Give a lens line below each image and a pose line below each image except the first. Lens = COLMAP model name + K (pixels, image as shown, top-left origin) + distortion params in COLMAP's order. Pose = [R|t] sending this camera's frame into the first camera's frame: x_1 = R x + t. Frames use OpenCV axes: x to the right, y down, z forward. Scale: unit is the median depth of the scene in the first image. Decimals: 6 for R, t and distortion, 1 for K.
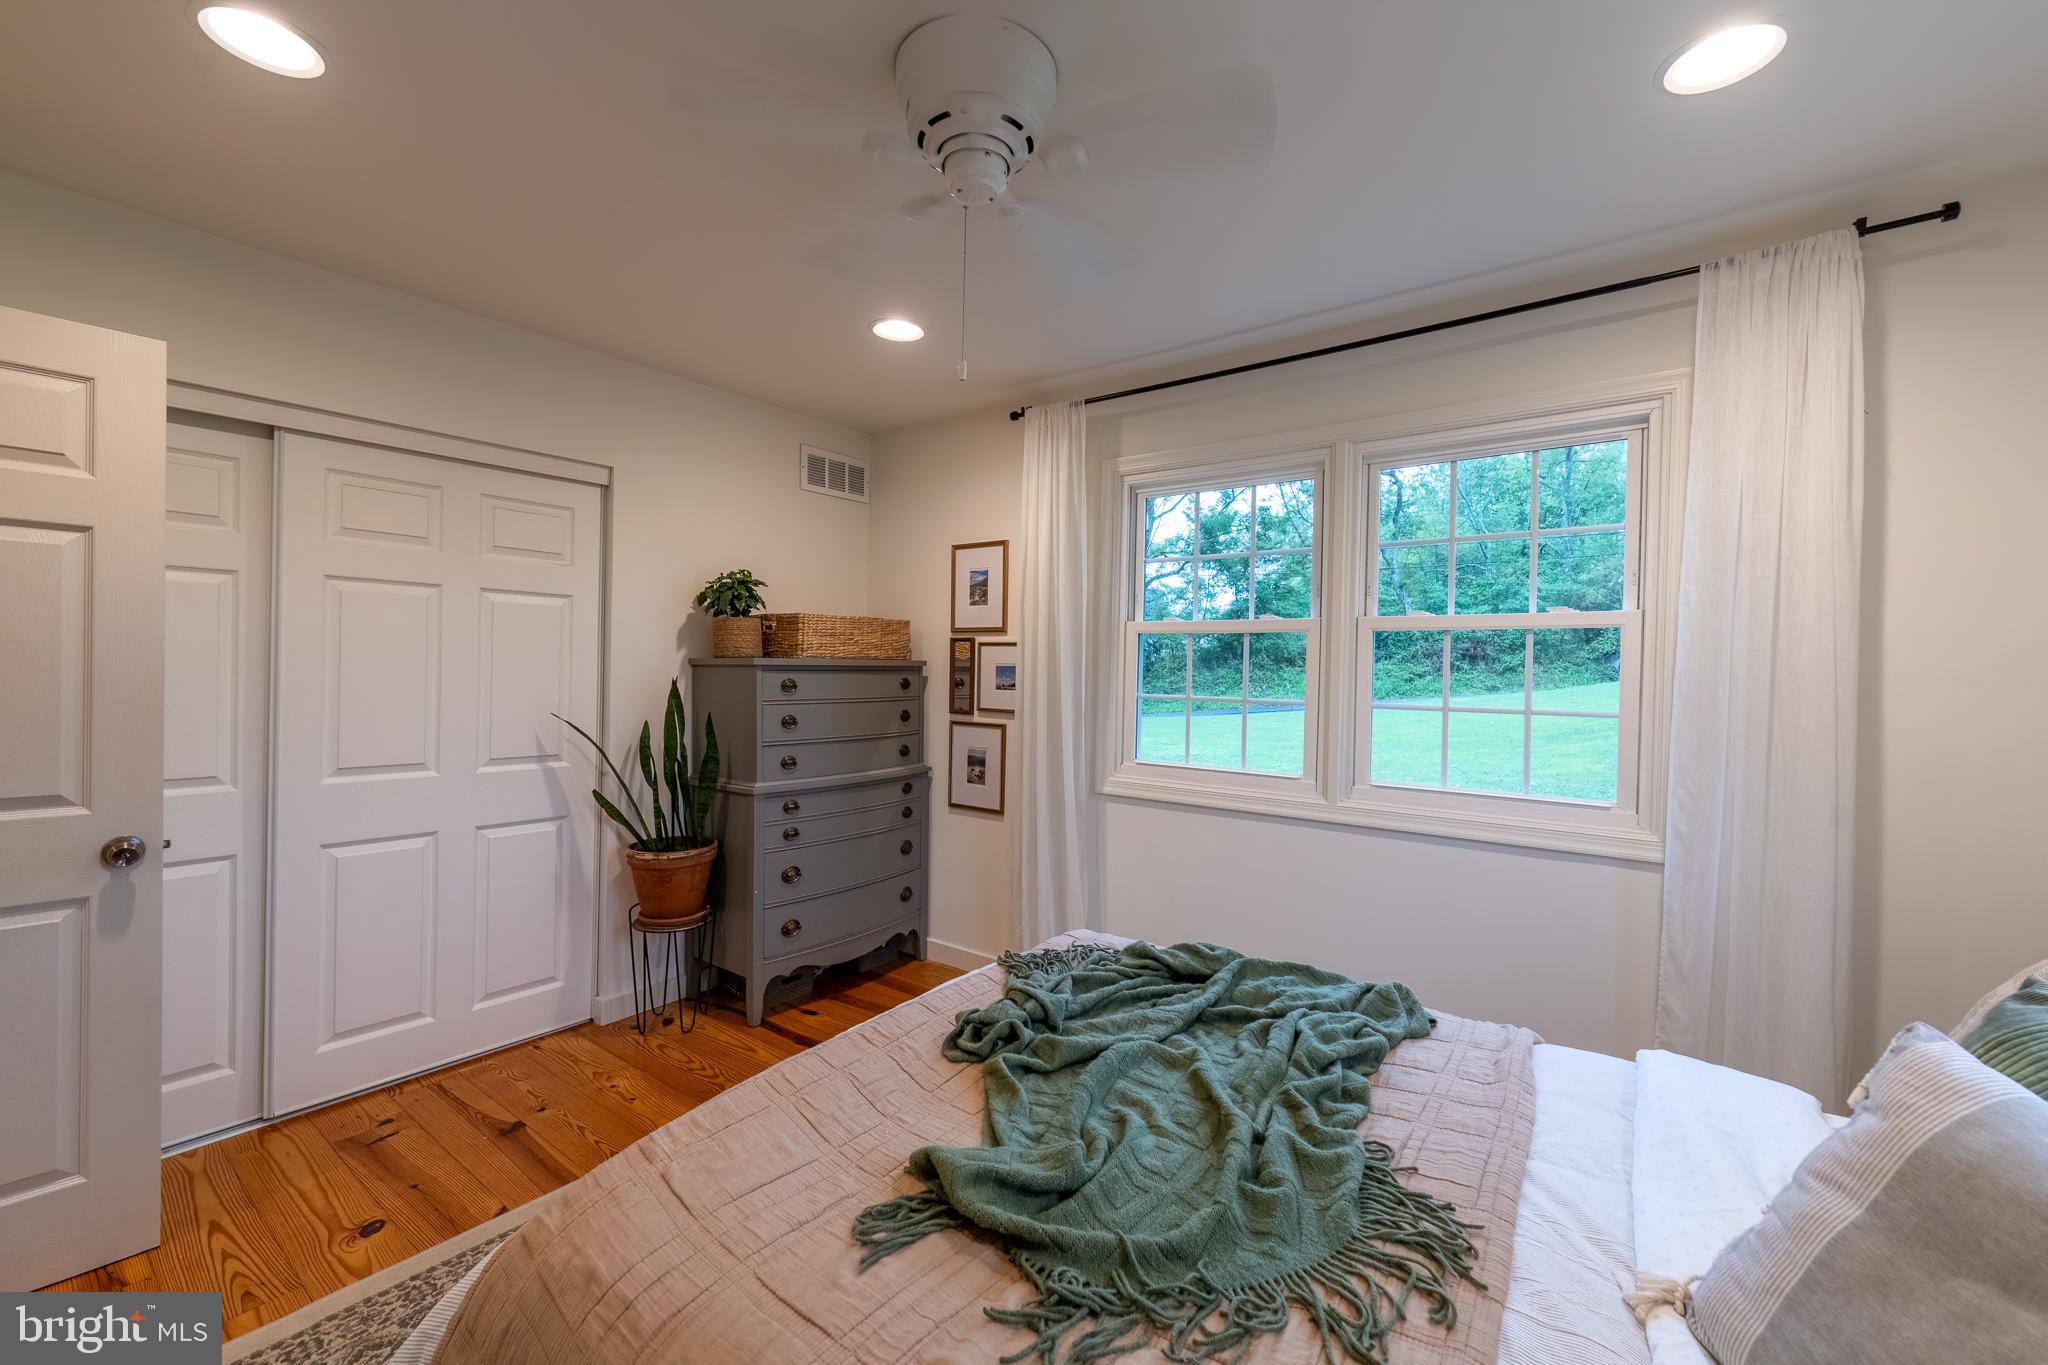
lens RADIAL K [[833.1, 0, 1034.2], [0, 833.1, 673.0], [0, 0, 1]] dist [0.002288, -0.000433]
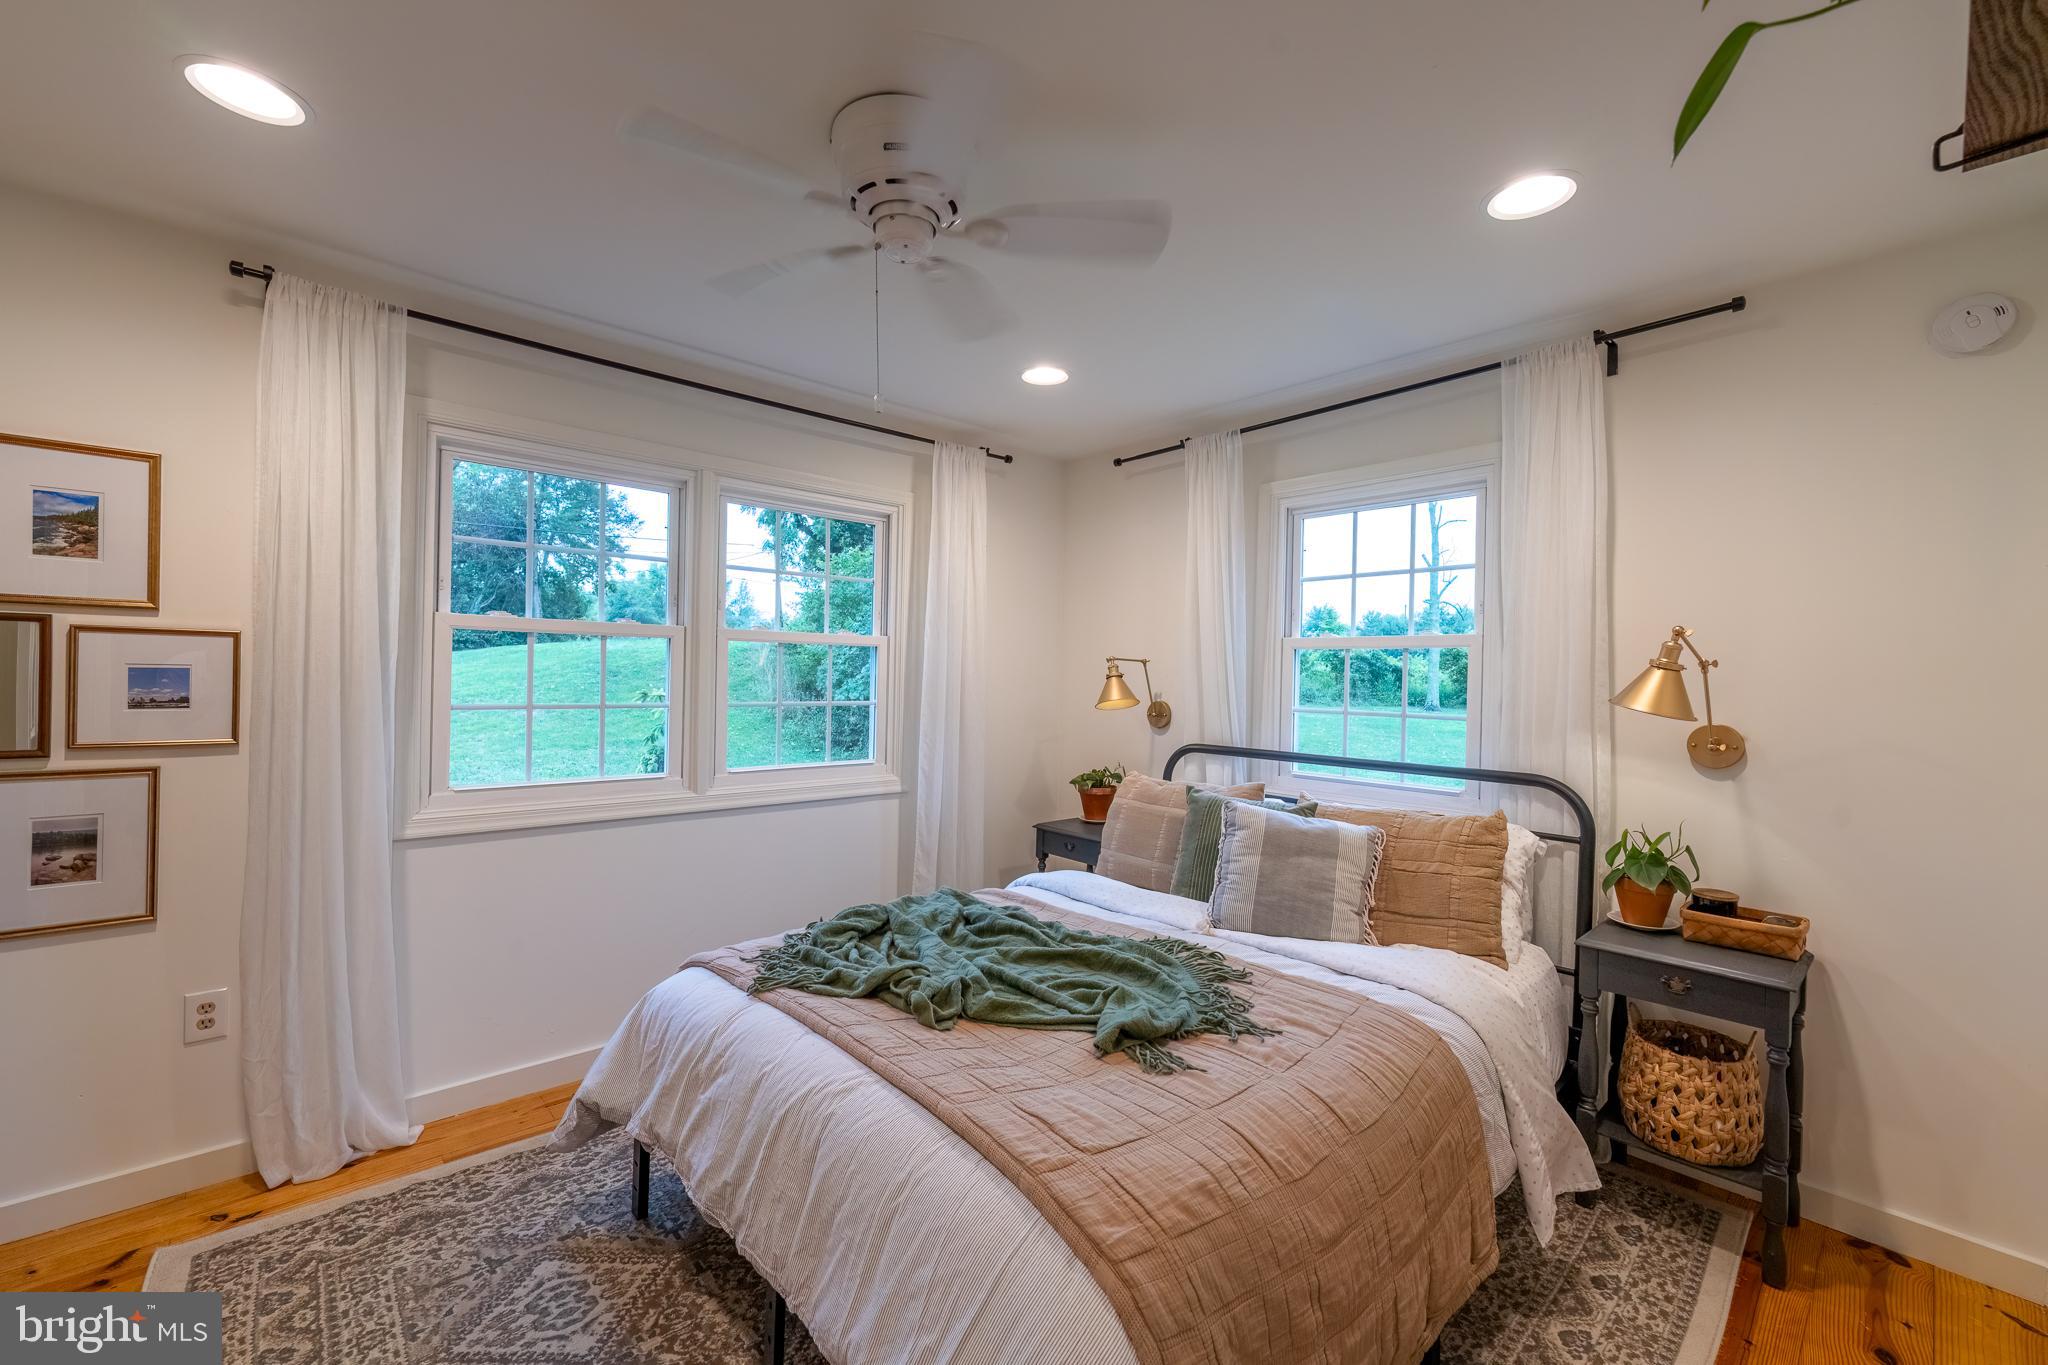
lens RADIAL K [[833.1, 0, 1017.9], [0, 833.1, 676.5], [0, 0, 1]] dist [0.002288, -0.000433]
pose [[0.188969, -0.015156, 0.981866, -0.498813], [-0.008043, 0.999823, 0.016981, -0.017317], [-0.981950, -0.011106, 0.188813, 0.287032]]
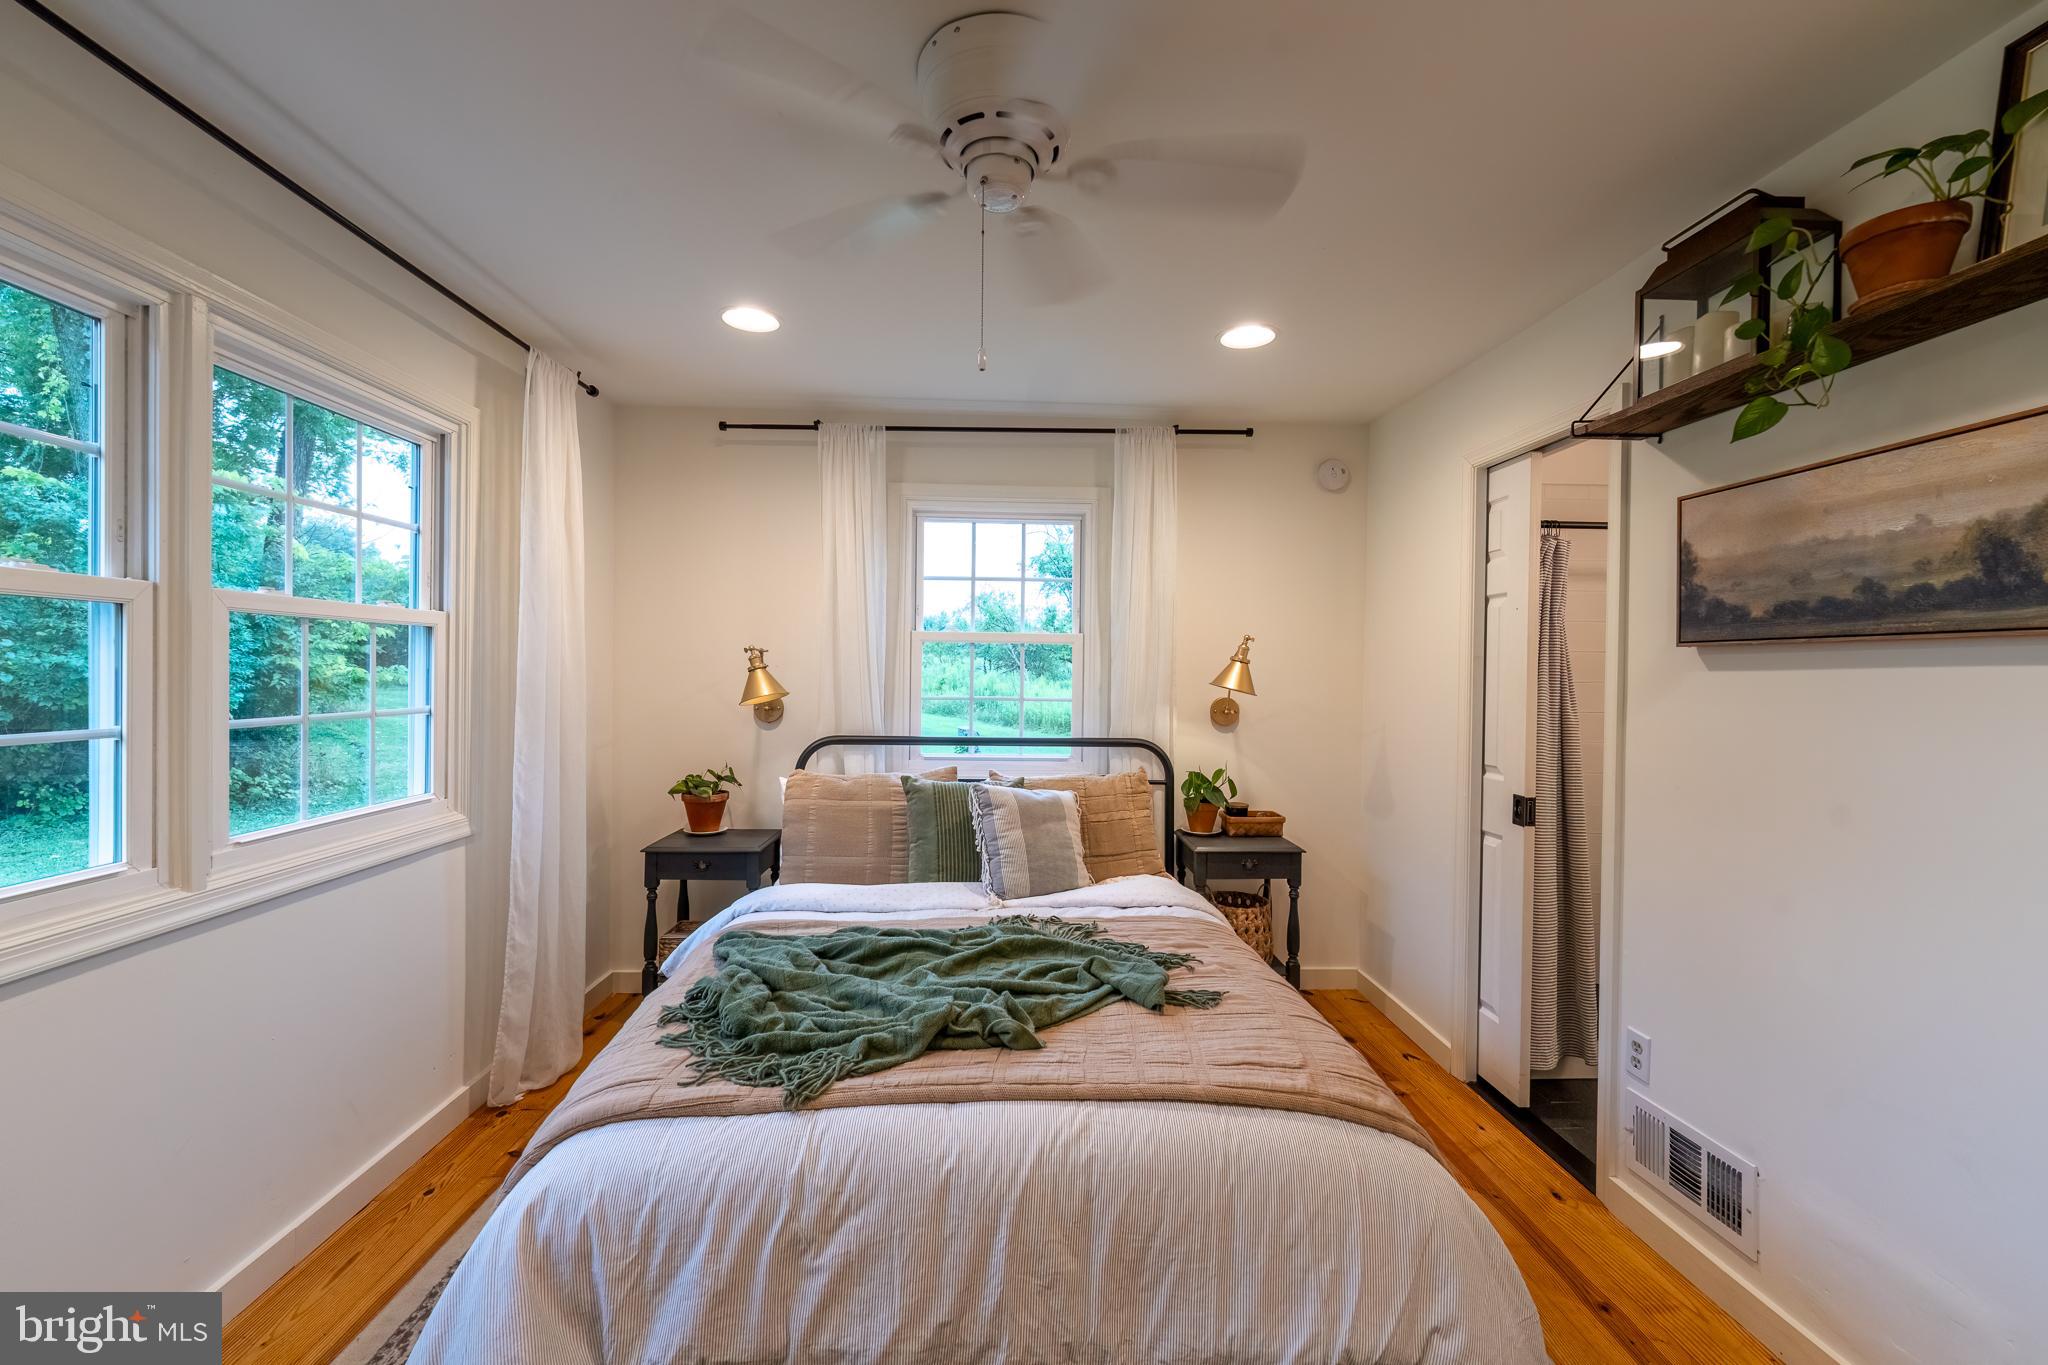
lens RADIAL K [[833.1, 0, 1027.9], [0, 833.1, 680.1], [0, 0, 1]] dist [0.002288, -0.000433]
pose [[-0.643785, -0.033792, 0.764460, -0.380234], [-0.017346, 0.999412, 0.029570, -0.020031], [-0.765010, 0.005776, -0.643993, 0.708242]]
